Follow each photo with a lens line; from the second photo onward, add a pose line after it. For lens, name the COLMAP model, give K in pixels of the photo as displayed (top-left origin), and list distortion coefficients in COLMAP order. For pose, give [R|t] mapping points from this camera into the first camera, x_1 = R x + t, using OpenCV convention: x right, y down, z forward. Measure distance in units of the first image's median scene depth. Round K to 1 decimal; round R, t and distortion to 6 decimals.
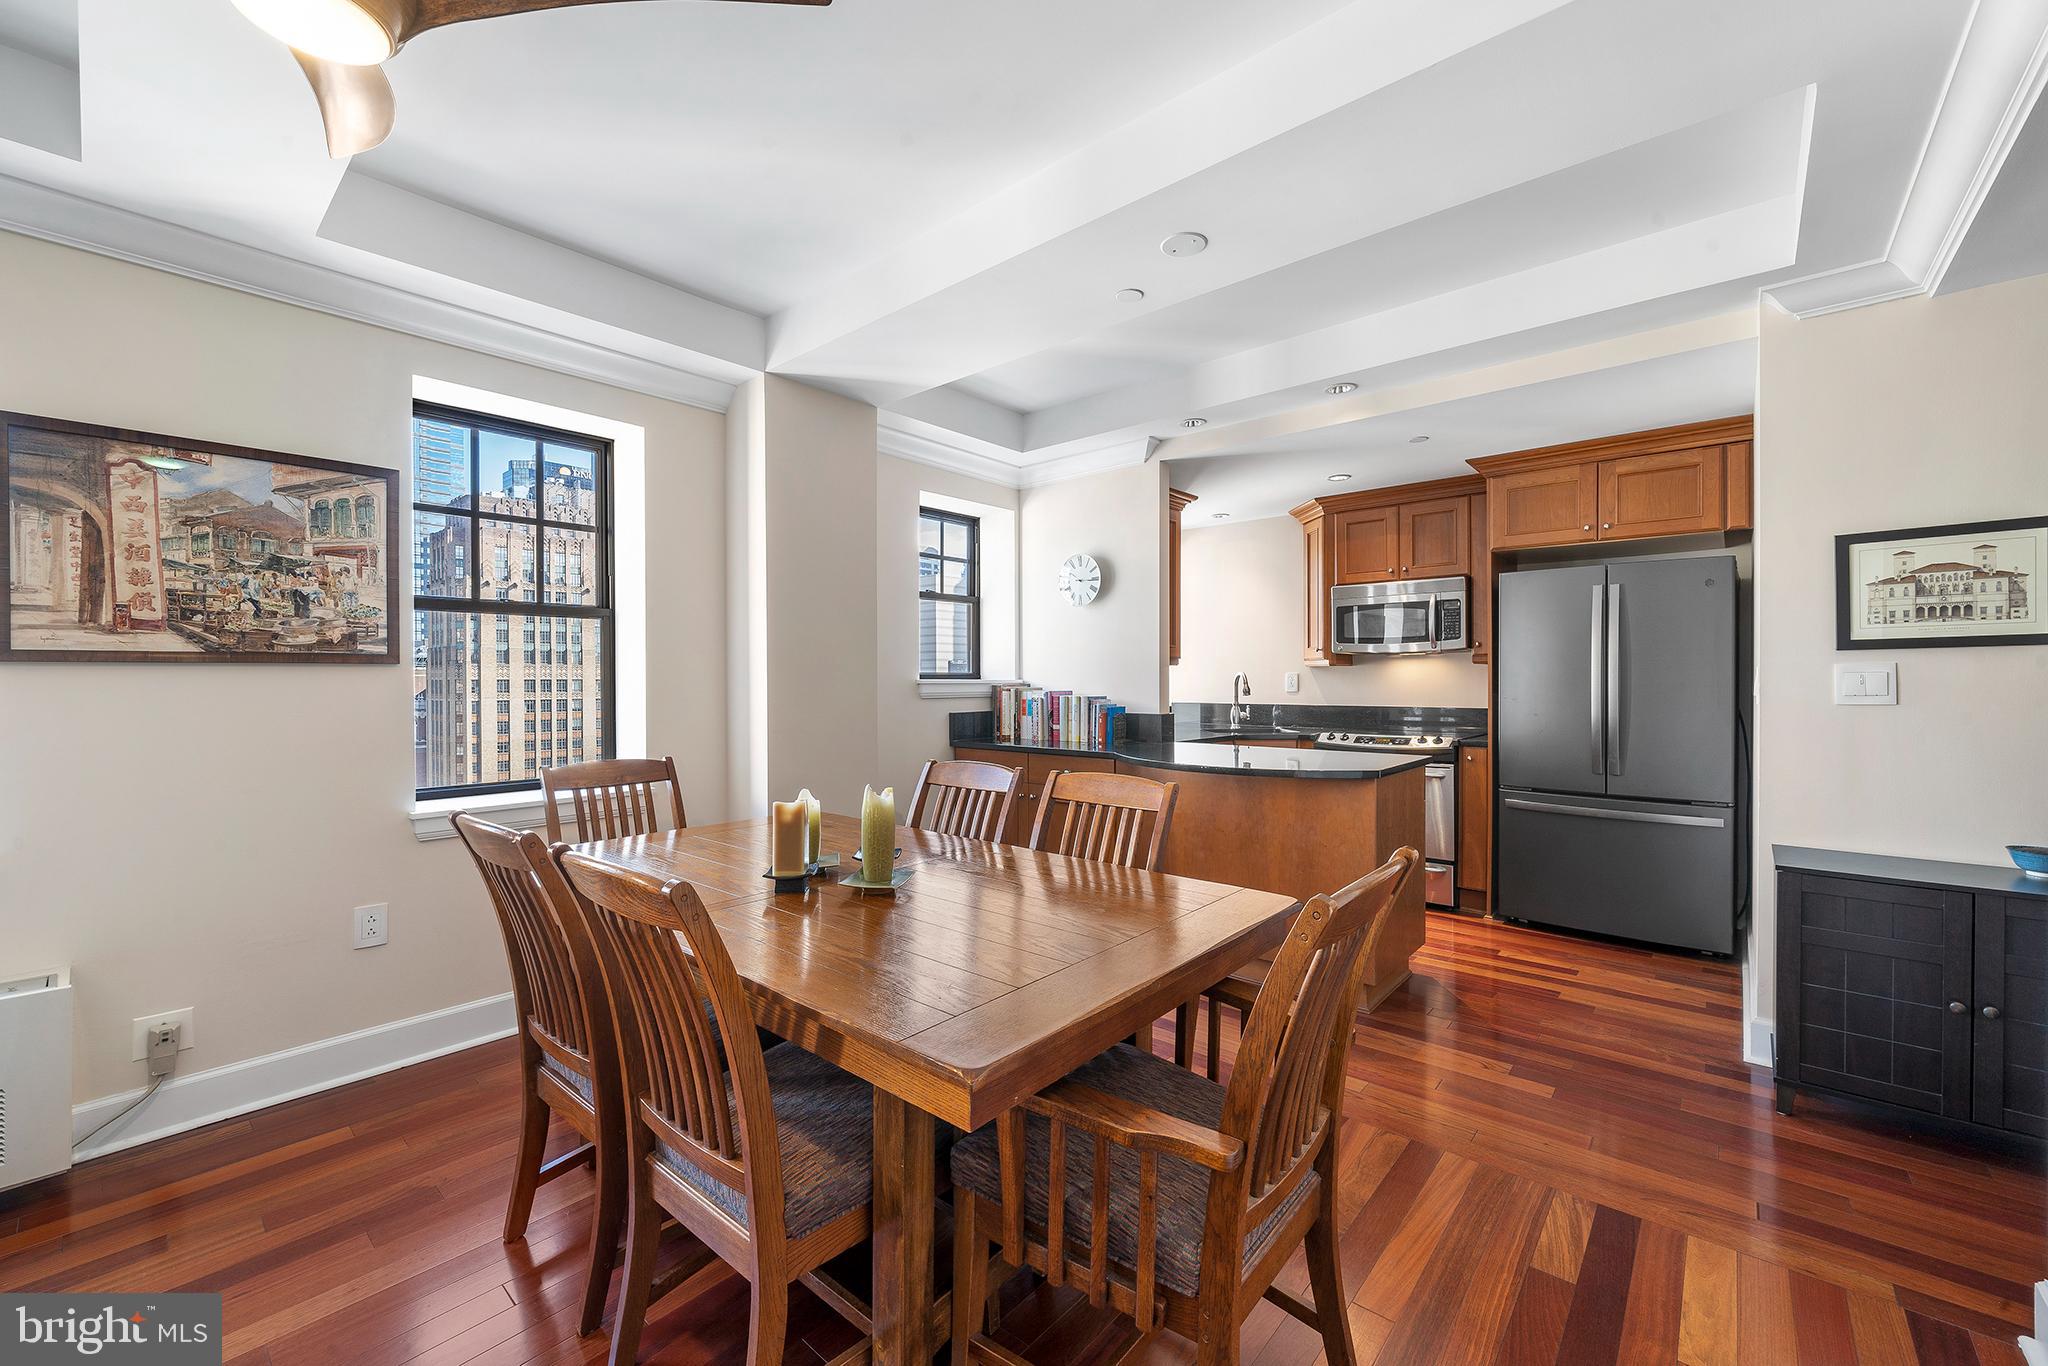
lens RADIAL K [[815.5, 0, 1024.4], [0, 815.5, 682.8], [0, 0, 1]] dist [-0.002741, -0.000440]
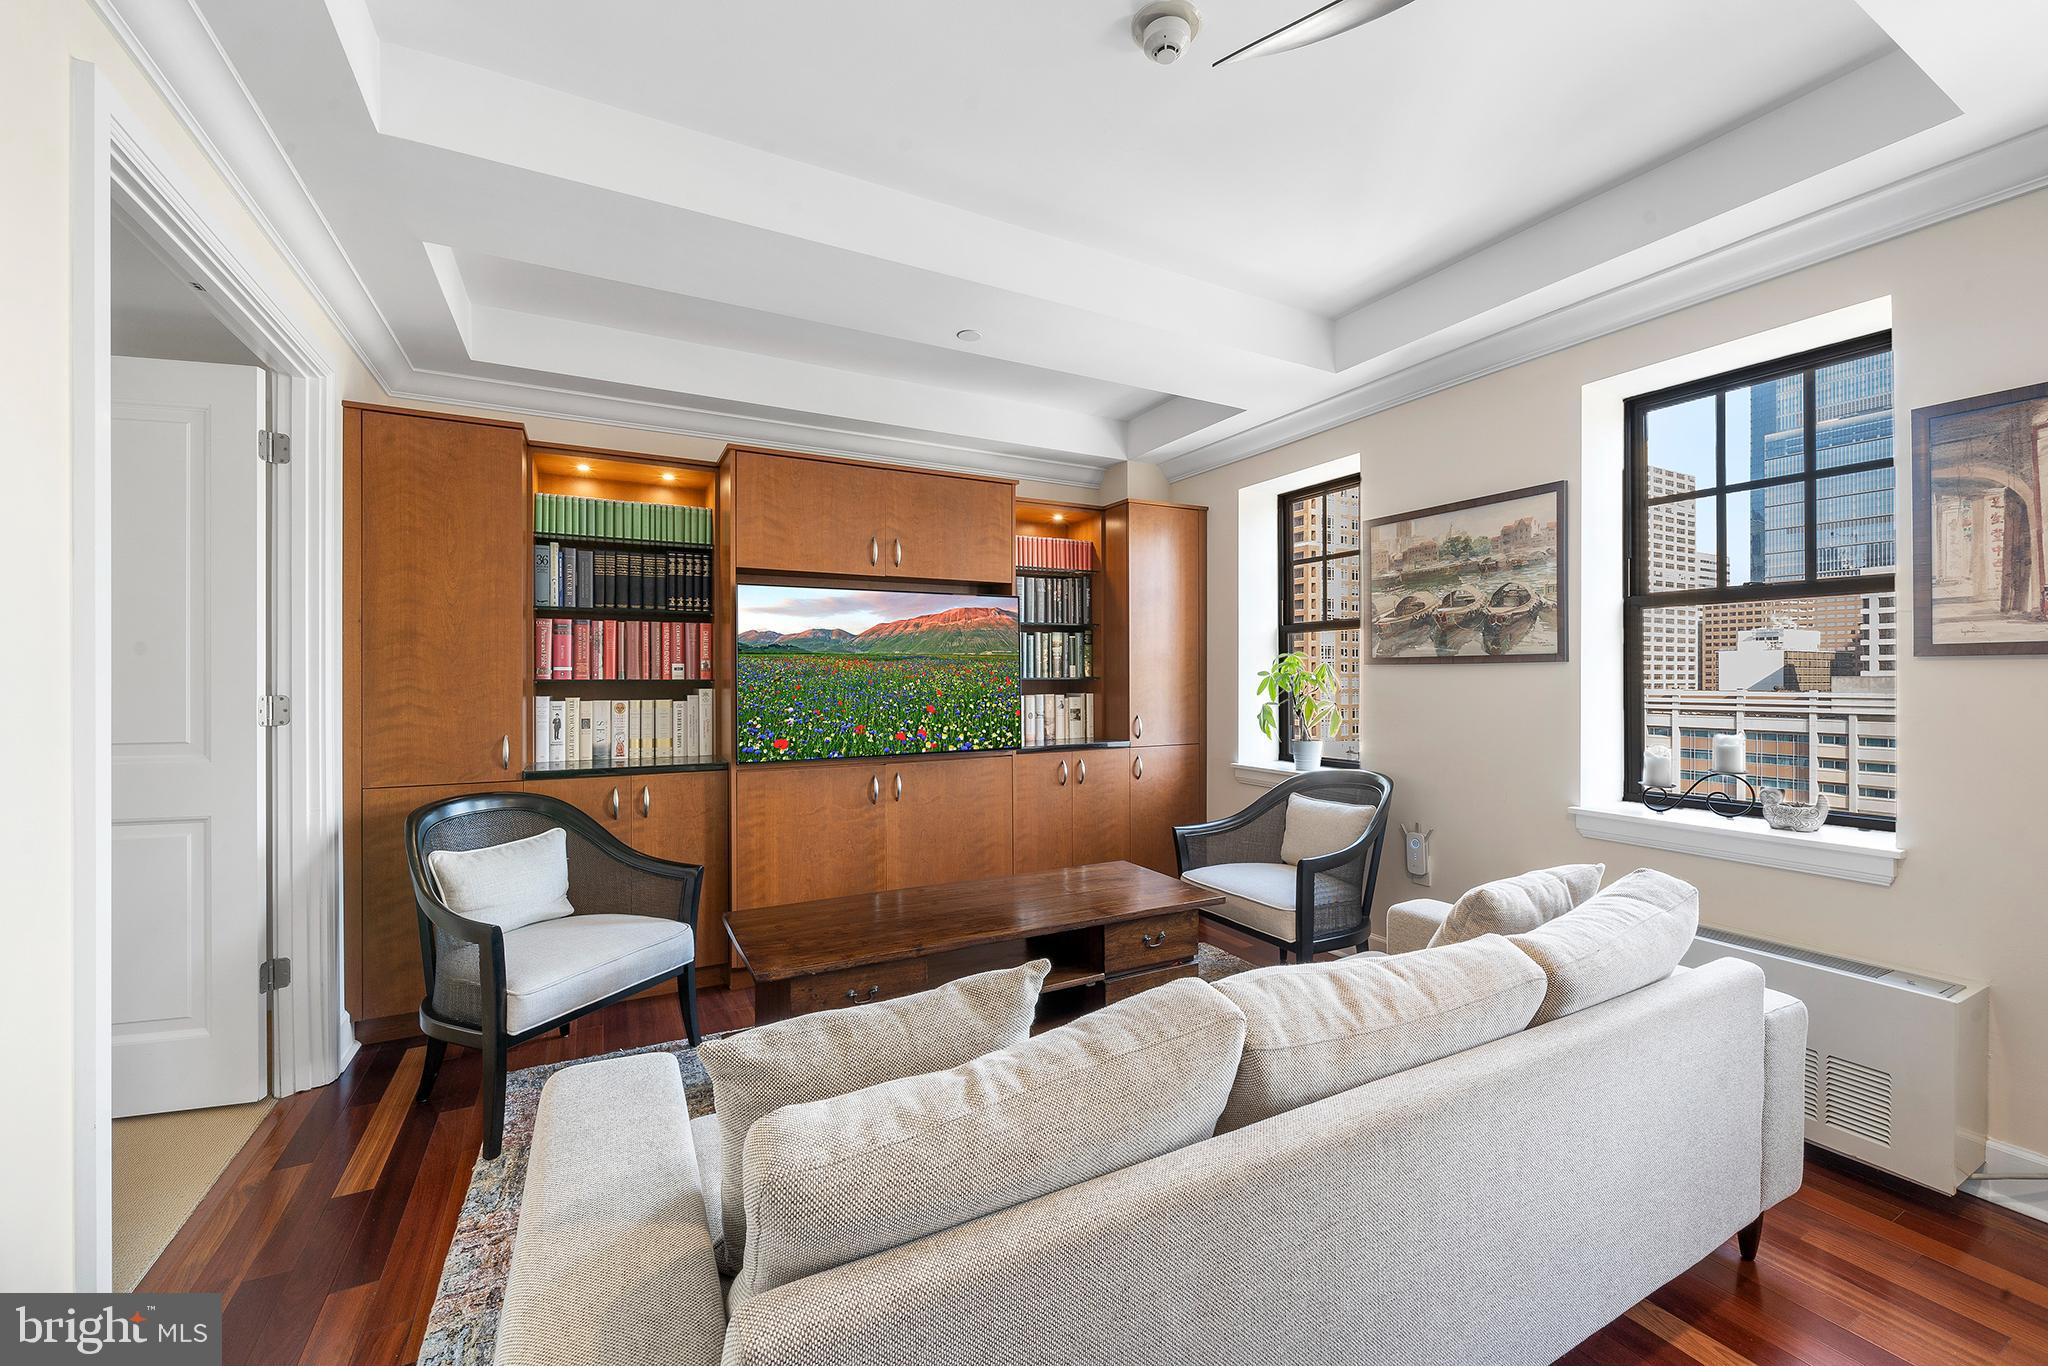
lens RADIAL K [[807.8, 0, 1026.3], [0, 807.8, 681.1], [0, 0, 1]] dist [-0.002147, -0.000092]
pose [[-0.353777, 0.007166, -0.935302, 0.037121], [-0.002086, 0.999962, 0.008450, -0.001030], [0.935327, 0.004940, -0.353749, 0.163154]]
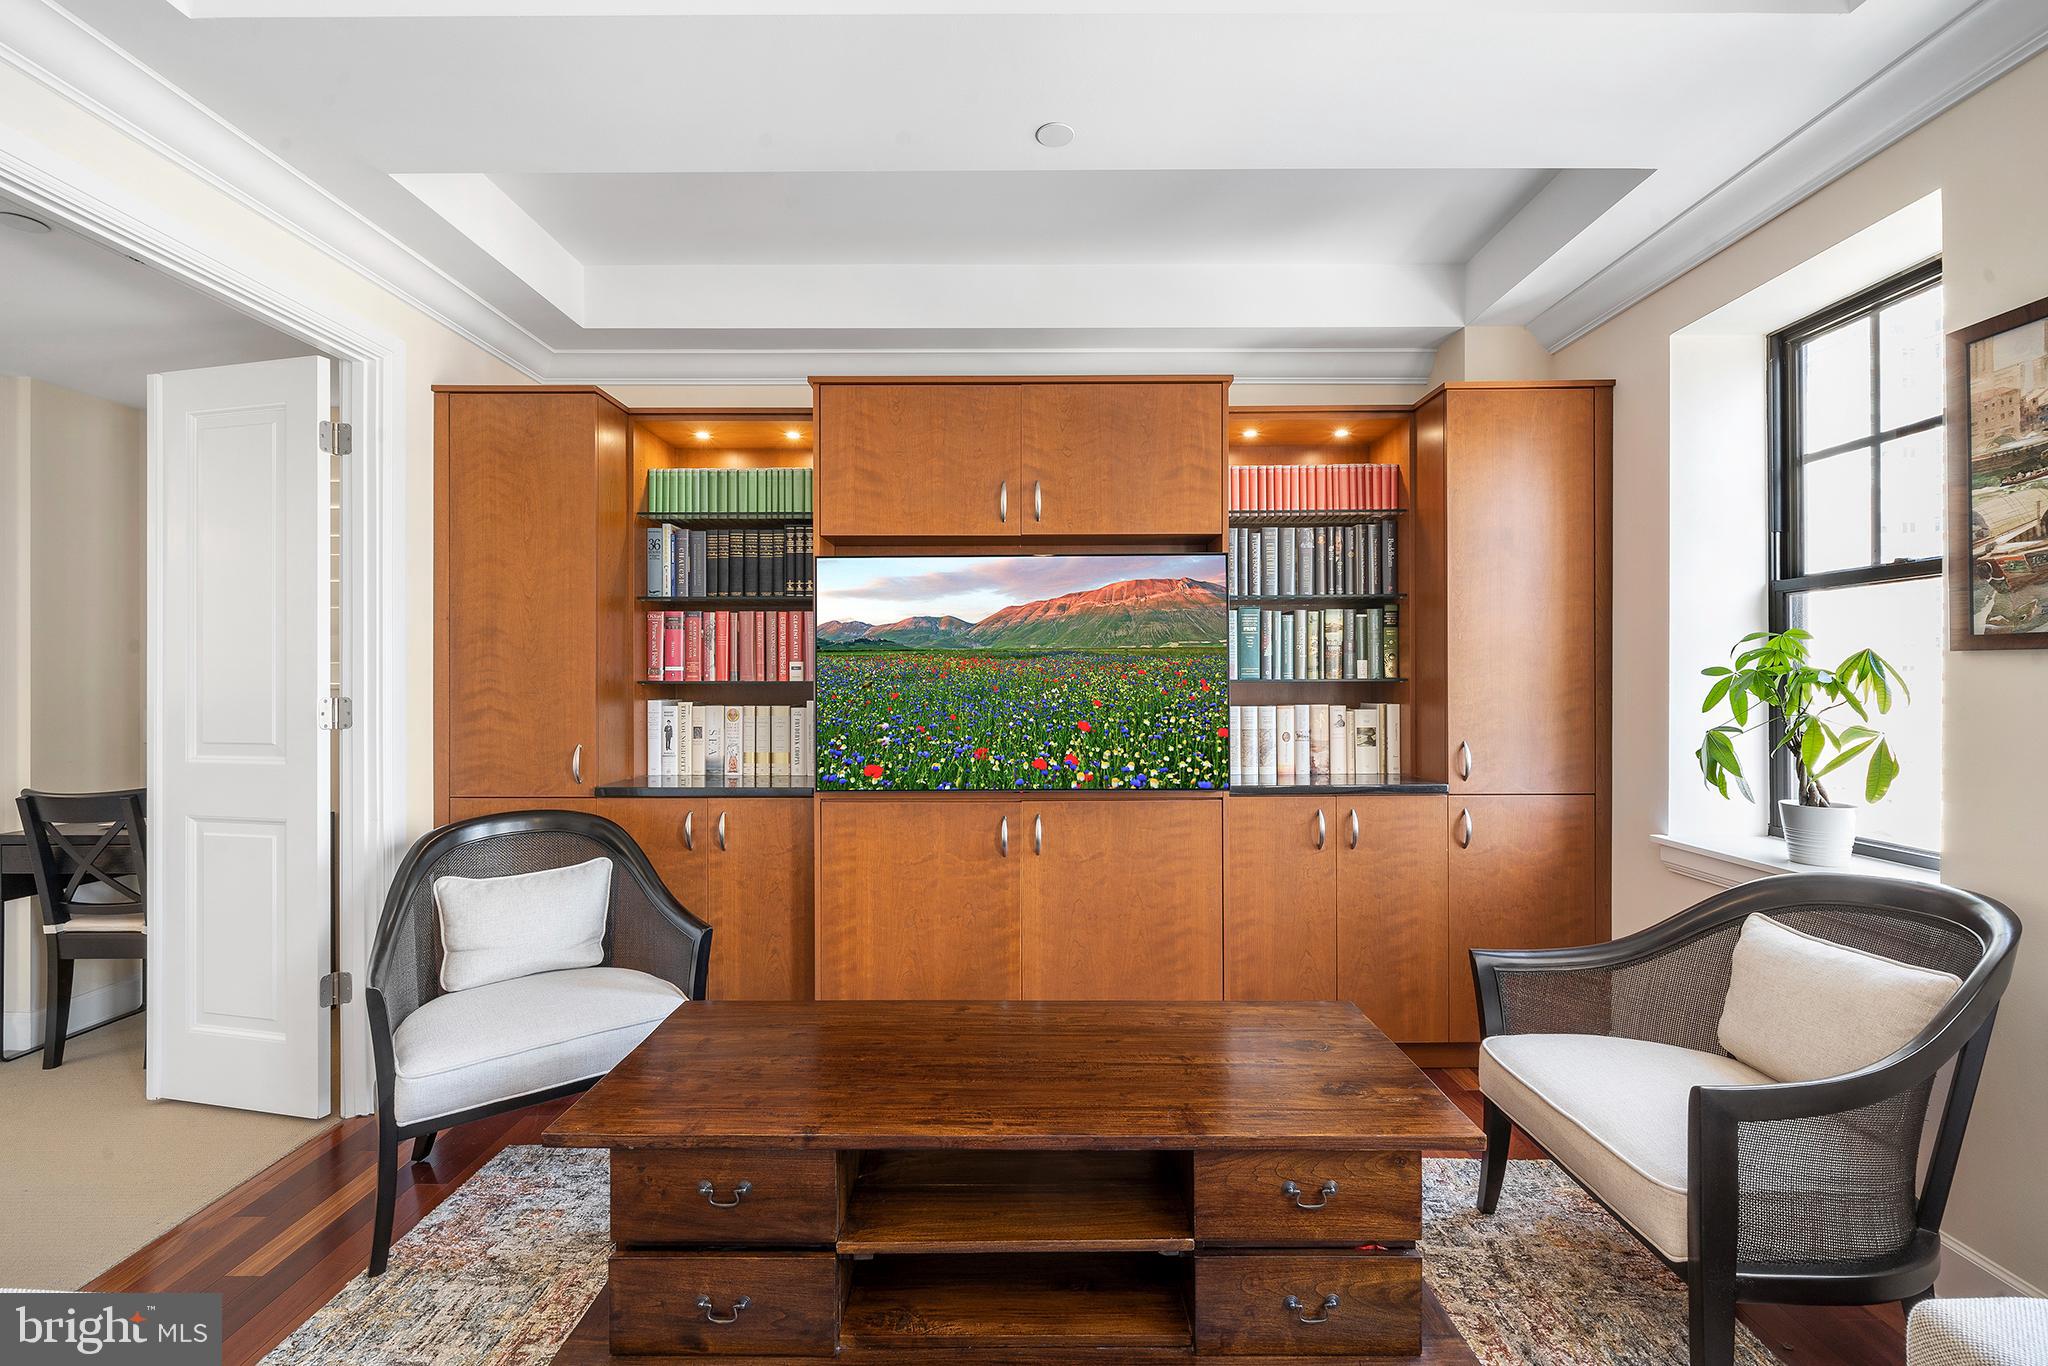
lens RADIAL K [[895.2, 0, 1021.6], [0, 895.2, 681.0], [0, 0, 1]] dist [-0.000122, 0.000007]
pose [[-0.755695, 0.004474, -0.654908, -0.288233], [-0.000157, 0.999975, 0.007013, -0.000286], [0.654923, 0.005402, -0.755676, 0.231521]]
